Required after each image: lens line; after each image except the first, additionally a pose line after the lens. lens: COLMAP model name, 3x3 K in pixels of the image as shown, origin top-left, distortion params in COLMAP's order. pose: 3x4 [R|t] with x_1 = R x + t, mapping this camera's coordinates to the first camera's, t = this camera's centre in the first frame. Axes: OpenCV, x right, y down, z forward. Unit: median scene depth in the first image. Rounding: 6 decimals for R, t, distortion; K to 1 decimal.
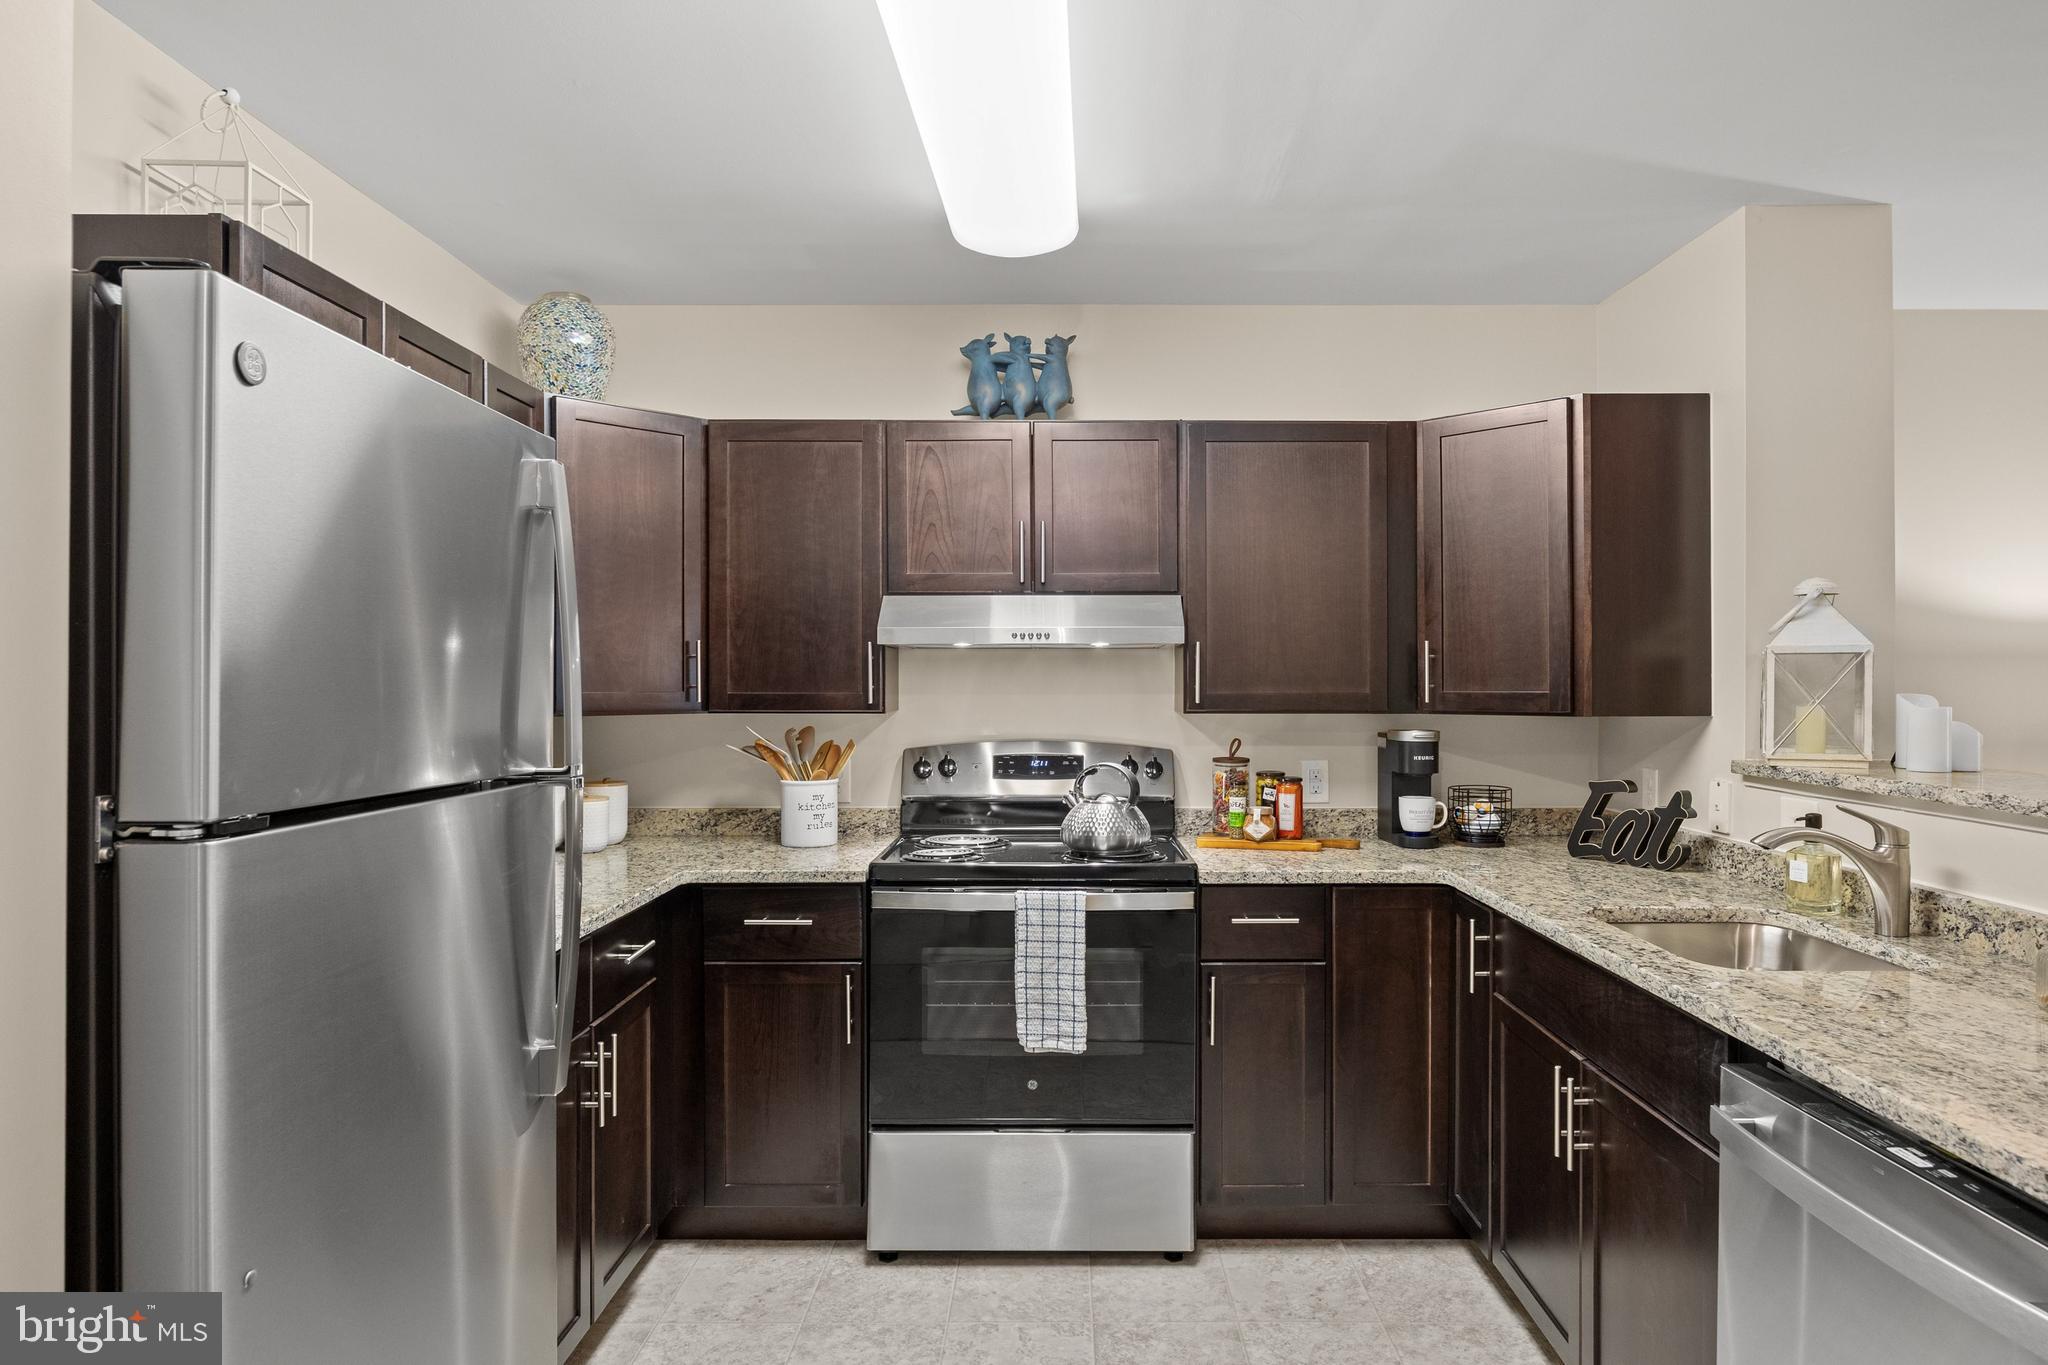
lens RADIAL K [[1133.0, 0, 1039.3], [0, 1133.0, 686.1], [0, 0, 1]] dist [-0.005258, -0.003312]
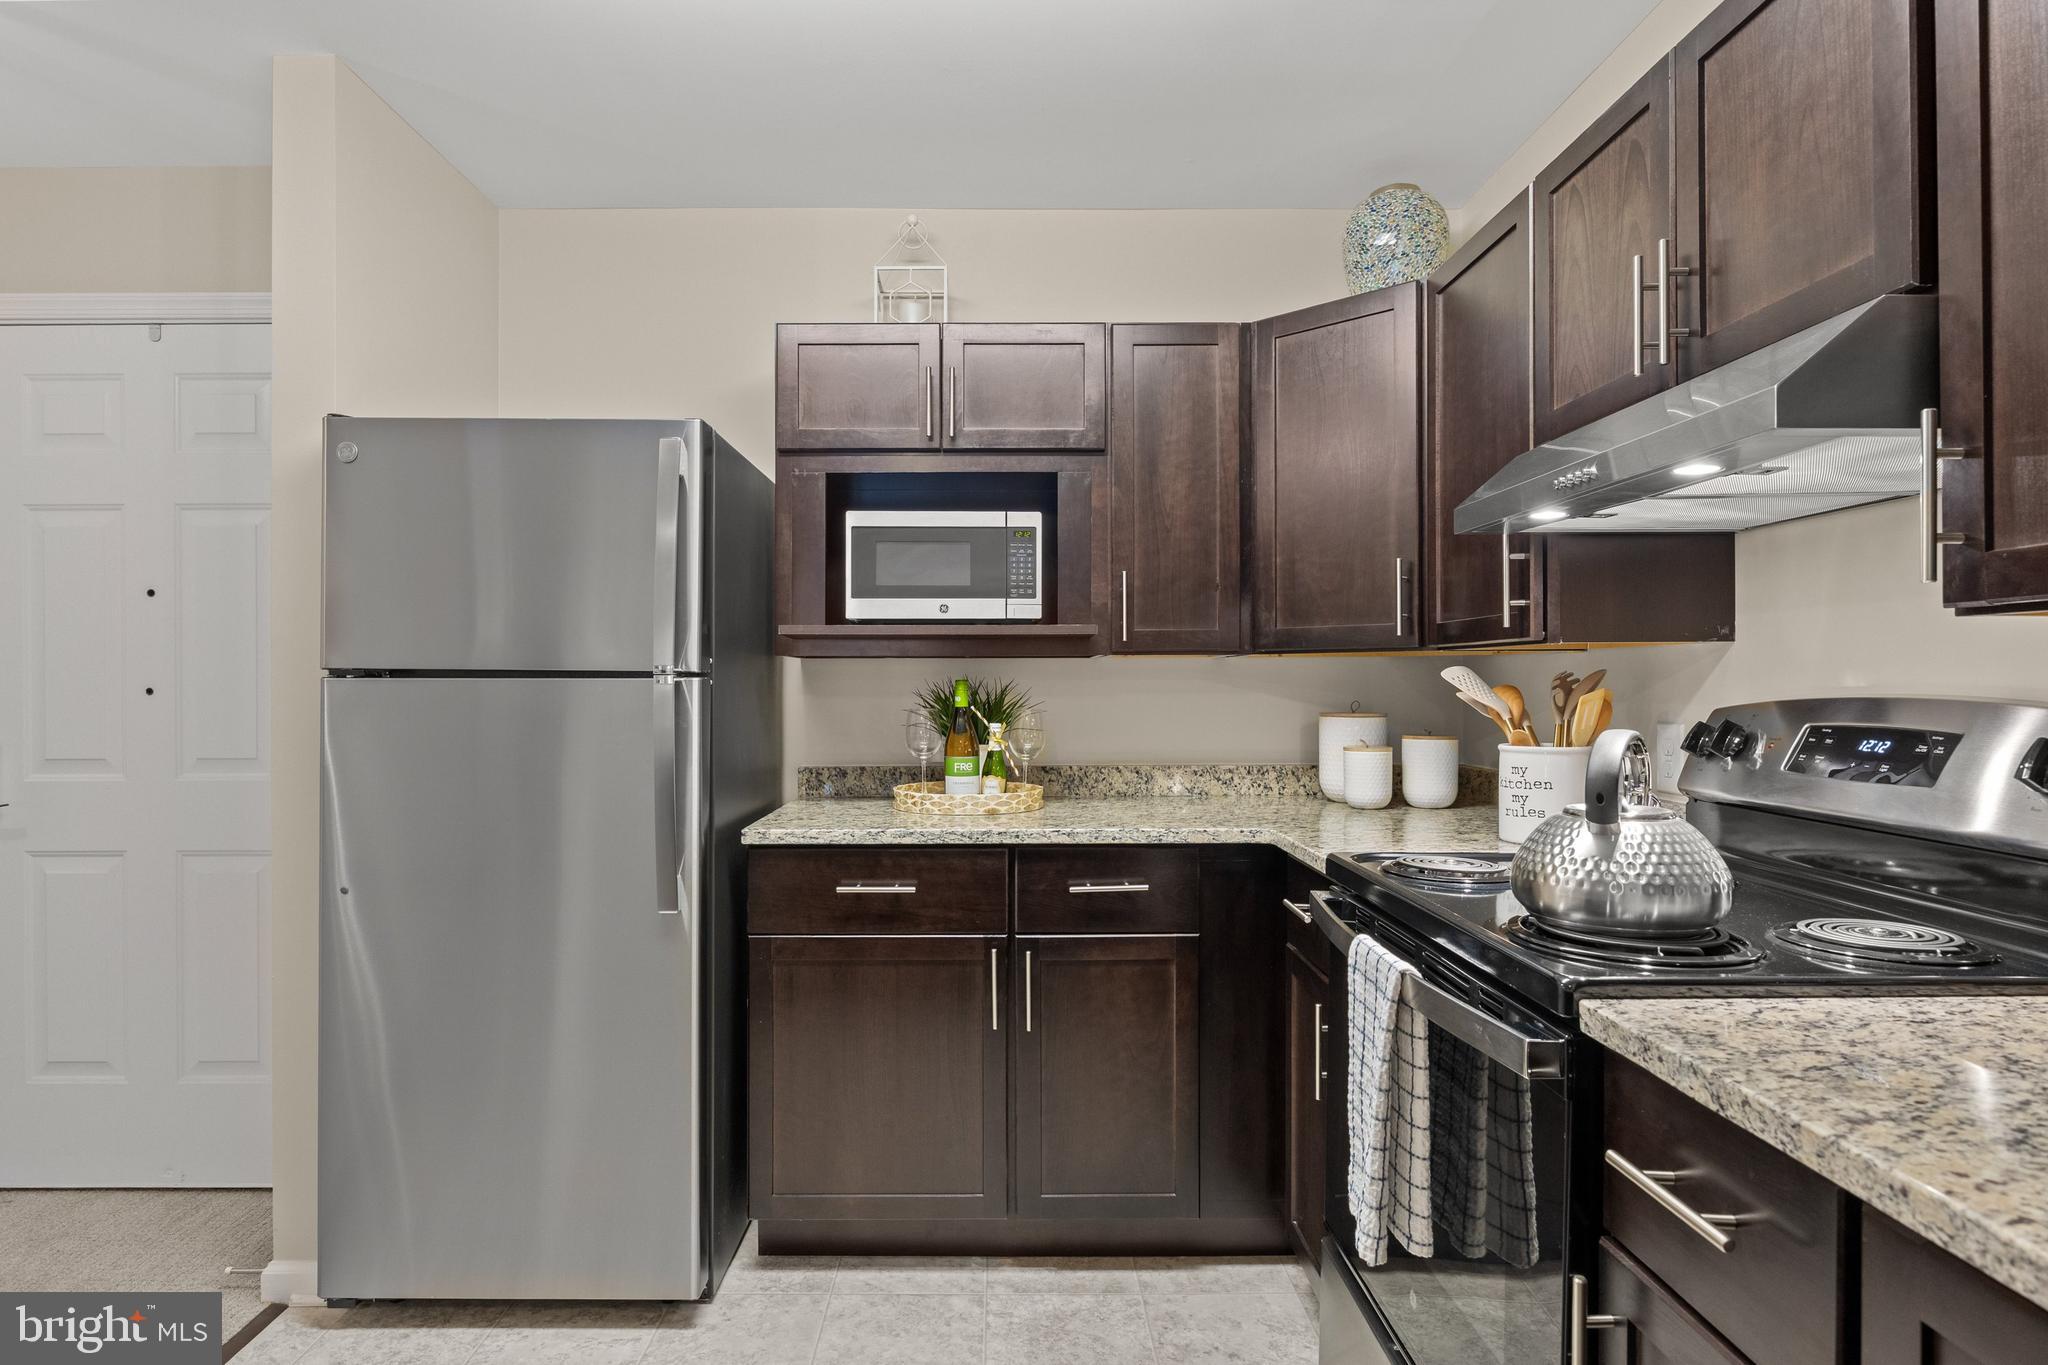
lens RADIAL K [[1133.0, 0, 1030.0], [0, 1133.0, 673.7], [0, 0, 1]] dist [-0.005258, -0.003312]
pose [[0.029323, -0.002987, -0.999566, 0.531045], [0.004702, 0.999985, -0.002850, 0.045878], [0.999559, -0.004617, 0.029337, 0.779148]]
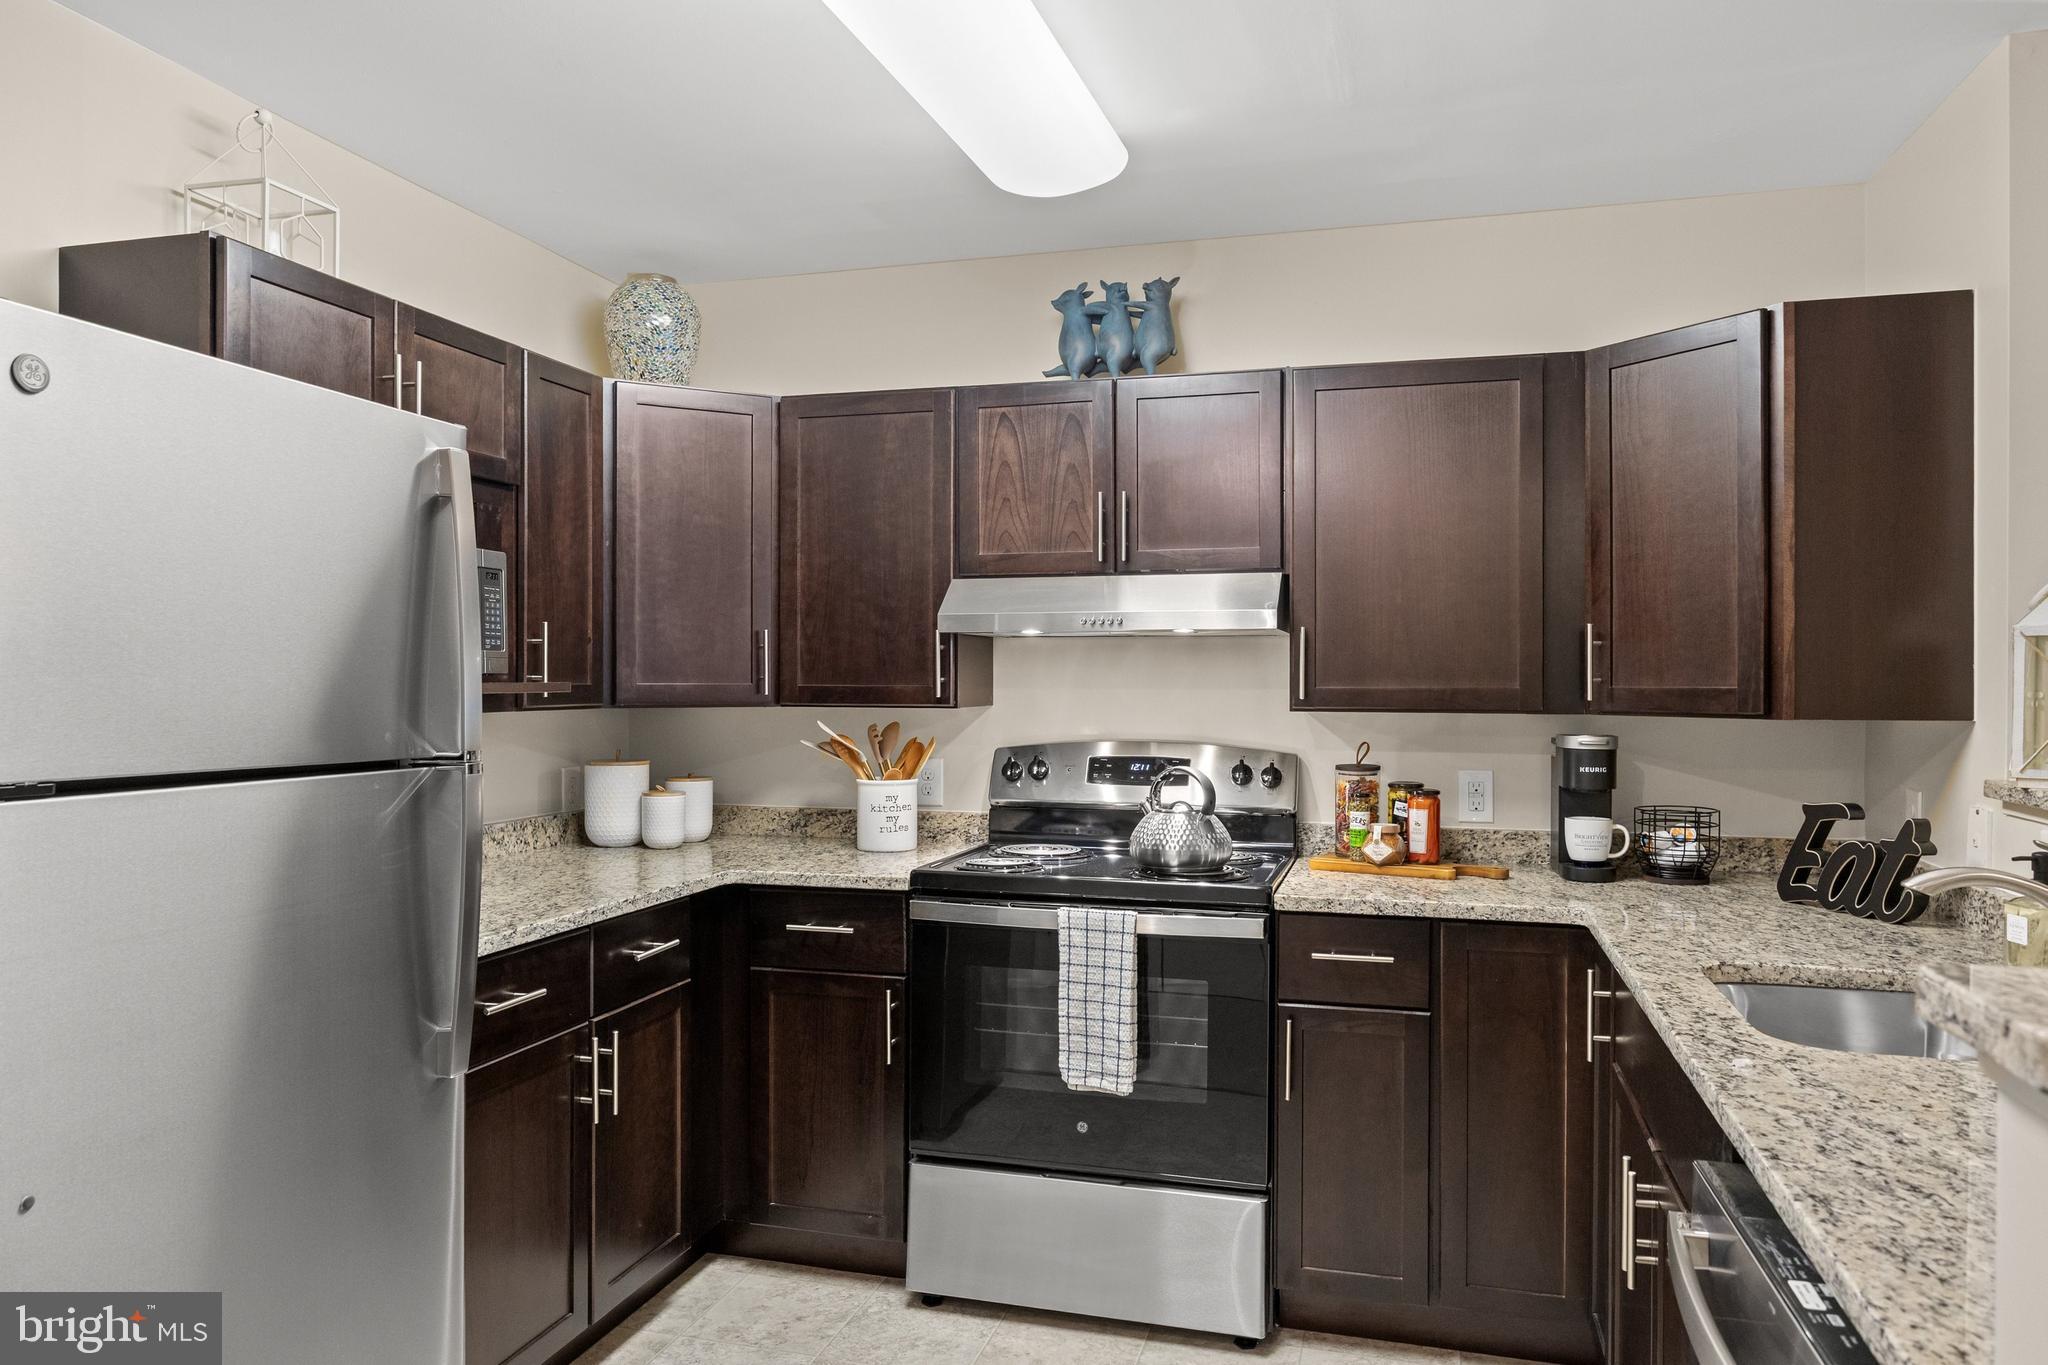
lens RADIAL K [[1289.4, 0, 1030.9], [0, 1289.4, 686.7], [0, 0, 1]] dist [-0.004017, 0.002173]
pose [[0.965434, 0.004473, -0.260609, 0.213046], [-0.004026, 0.999989, 0.002249, 0.004661], [0.260616, -0.001122, 0.965442, 0.014182]]
